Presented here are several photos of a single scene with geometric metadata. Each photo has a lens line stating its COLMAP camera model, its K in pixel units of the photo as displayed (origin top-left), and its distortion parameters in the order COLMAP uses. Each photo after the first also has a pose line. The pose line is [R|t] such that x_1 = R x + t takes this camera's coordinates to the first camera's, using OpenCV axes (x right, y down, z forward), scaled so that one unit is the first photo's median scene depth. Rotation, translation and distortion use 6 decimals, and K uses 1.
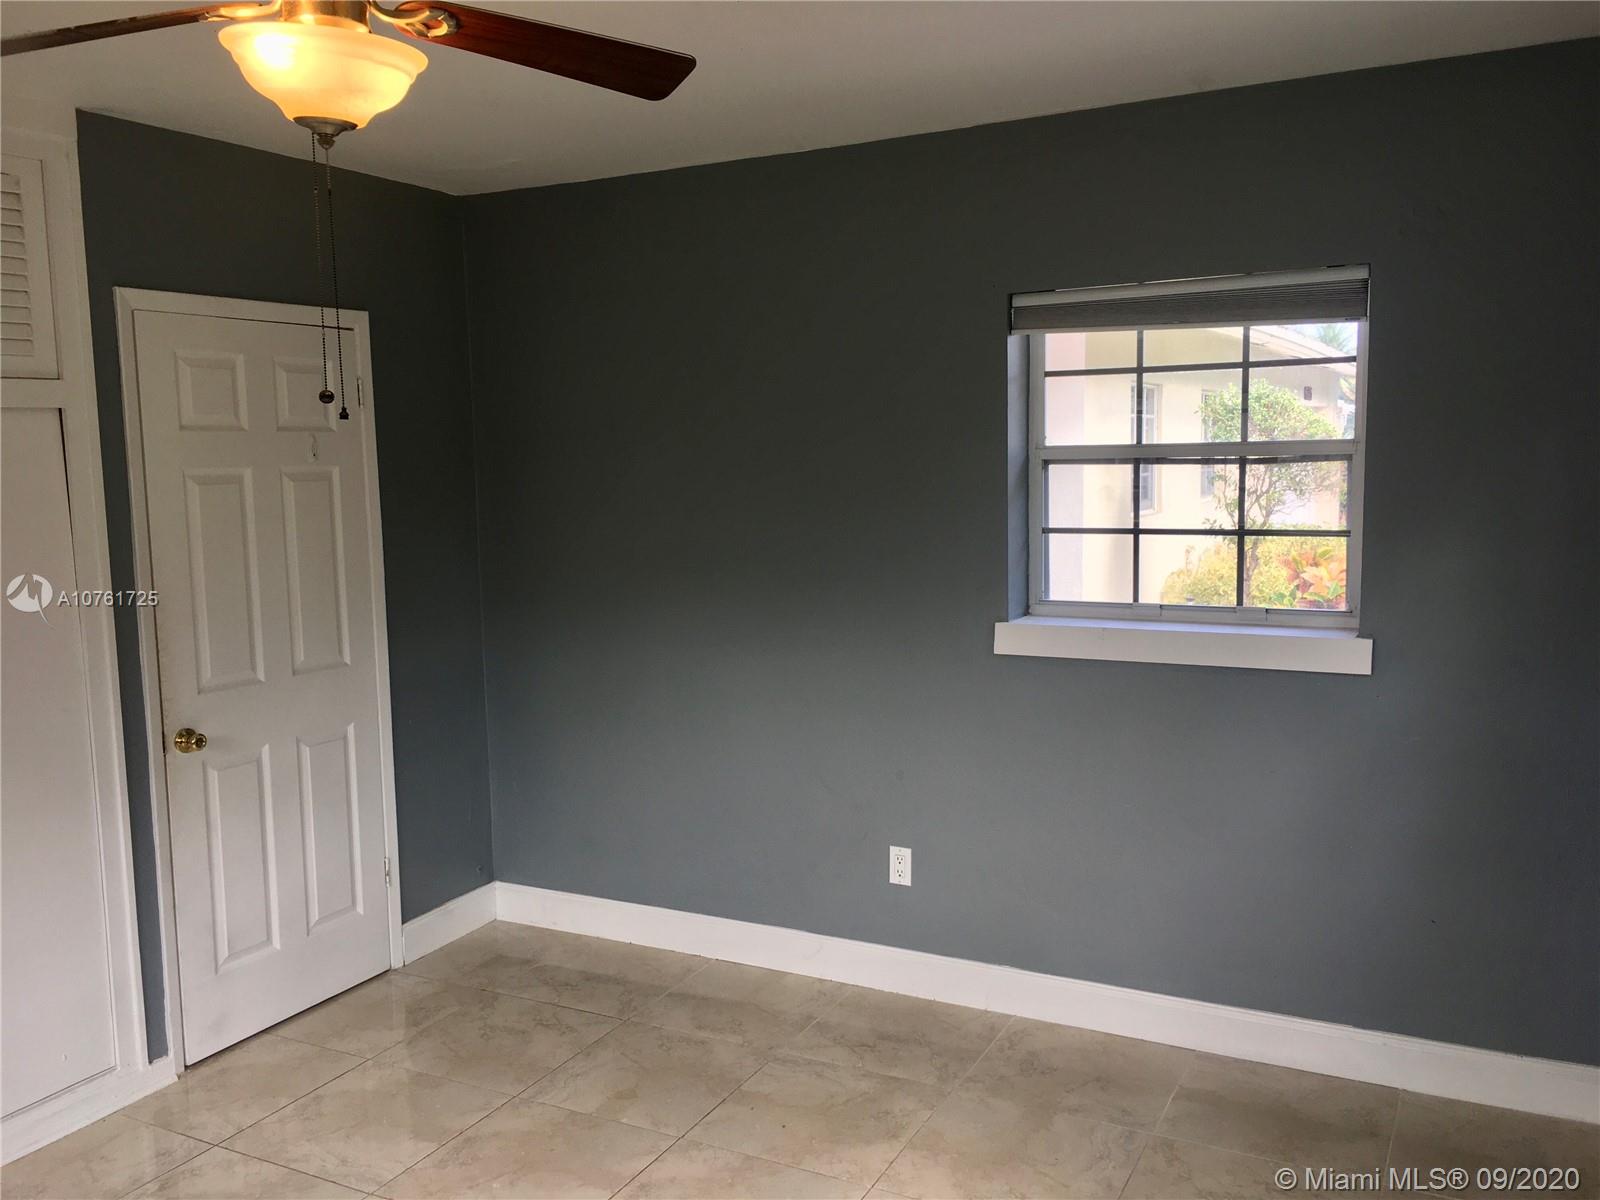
lens RADIAL K [[1364.6, 0, 793.0], [0, 1364.6, 594.5], [0, 0, 1]] dist [0.078853, -0.102050]
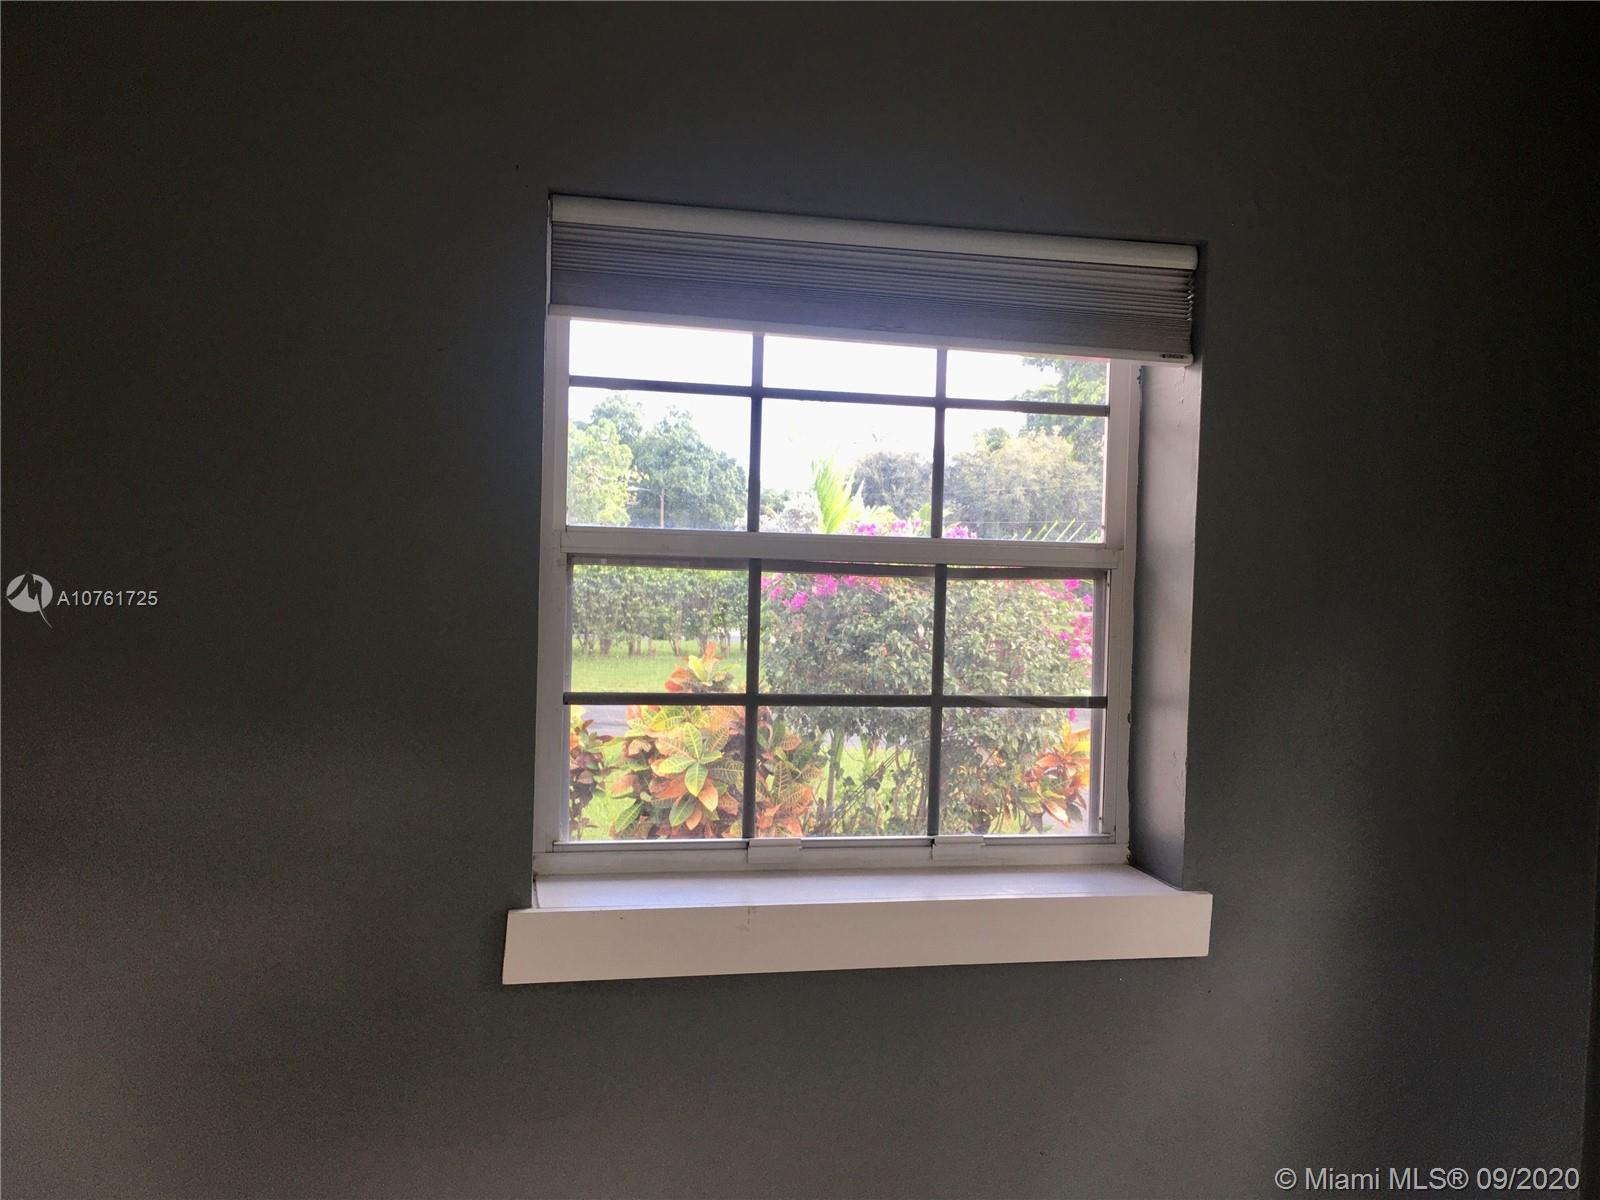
lens RADIAL K [[1364.6, 0, 793.0], [0, 1364.6, 594.5], [0, 0, 1]] dist [0.078853, -0.102050]
pose [[0.755461, 0.013768, 0.655049, -0.079717], [0.023038, 0.998603, -0.047559, -0.061935], [-0.654789, 0.051020, 0.754088, 0.609856]]
